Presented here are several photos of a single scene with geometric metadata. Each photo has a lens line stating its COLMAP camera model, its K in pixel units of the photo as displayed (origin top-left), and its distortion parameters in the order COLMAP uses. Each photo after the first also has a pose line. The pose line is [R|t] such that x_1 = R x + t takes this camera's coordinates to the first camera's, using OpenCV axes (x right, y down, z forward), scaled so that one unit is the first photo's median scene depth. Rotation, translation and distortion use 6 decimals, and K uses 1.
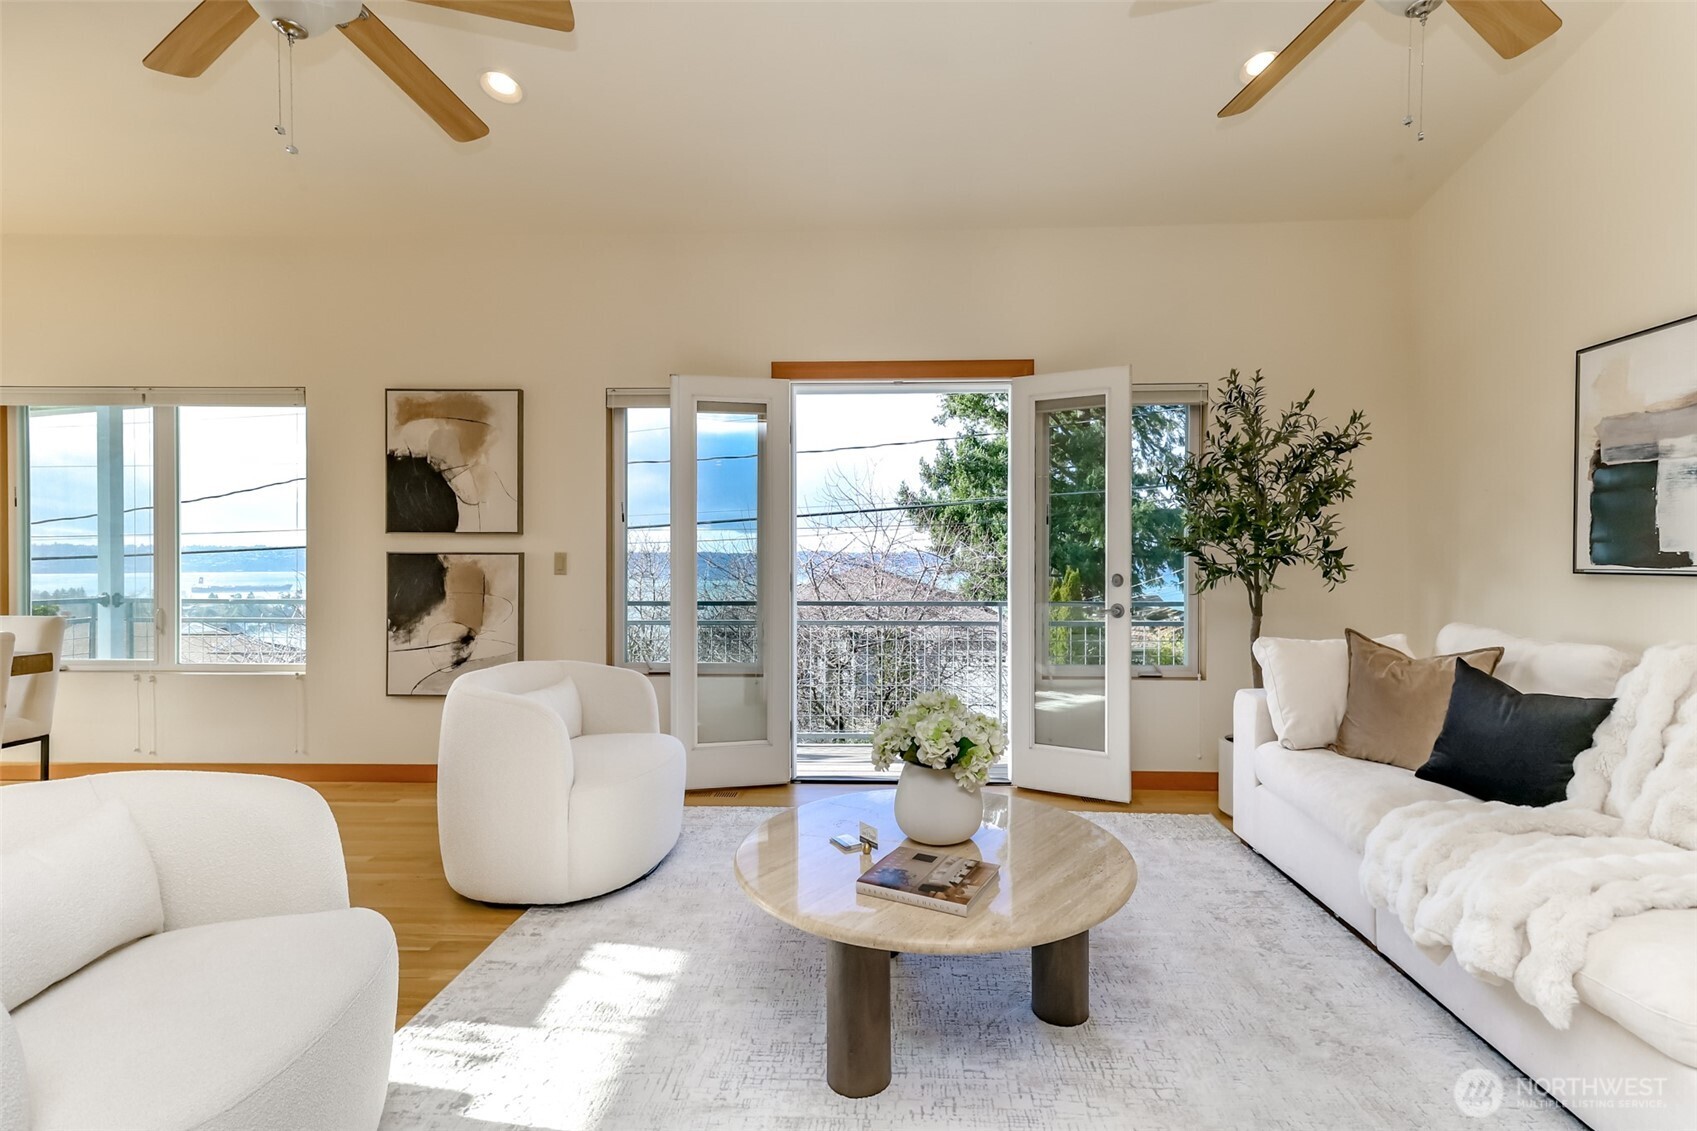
lens RADIAL K [[776.4, 0, 853.6], [0, 776.4, 562.2], [0, 0, 1]] dist [0.026277, -0.000219]
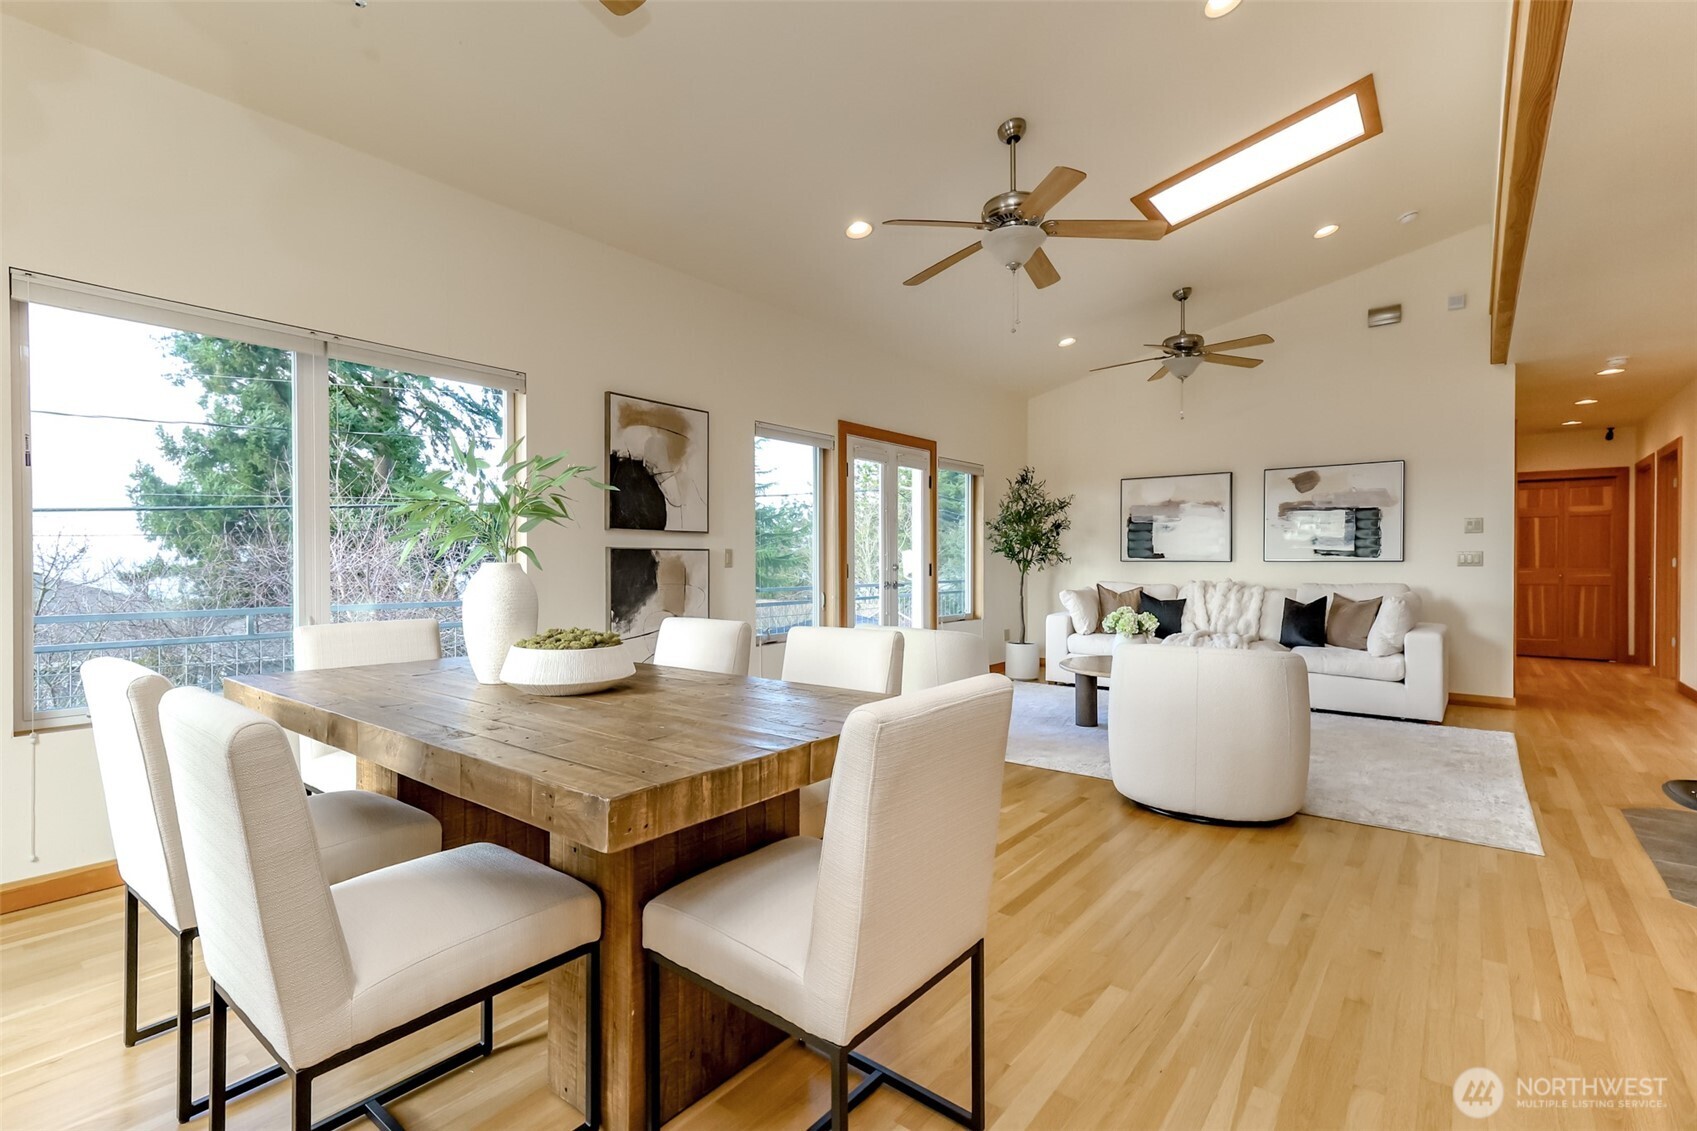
lens RADIAL K [[776.4, 0, 849.1], [0, 776.4, 560.5], [0, 0, 1]] dist [0.026277, -0.000219]
pose [[0.591206, 0.000526, 0.806521, -1.251733], [0.008942, 0.999934, -0.007207, 0.015418], [-0.806471, 0.011473, 0.591162, 0.127076]]
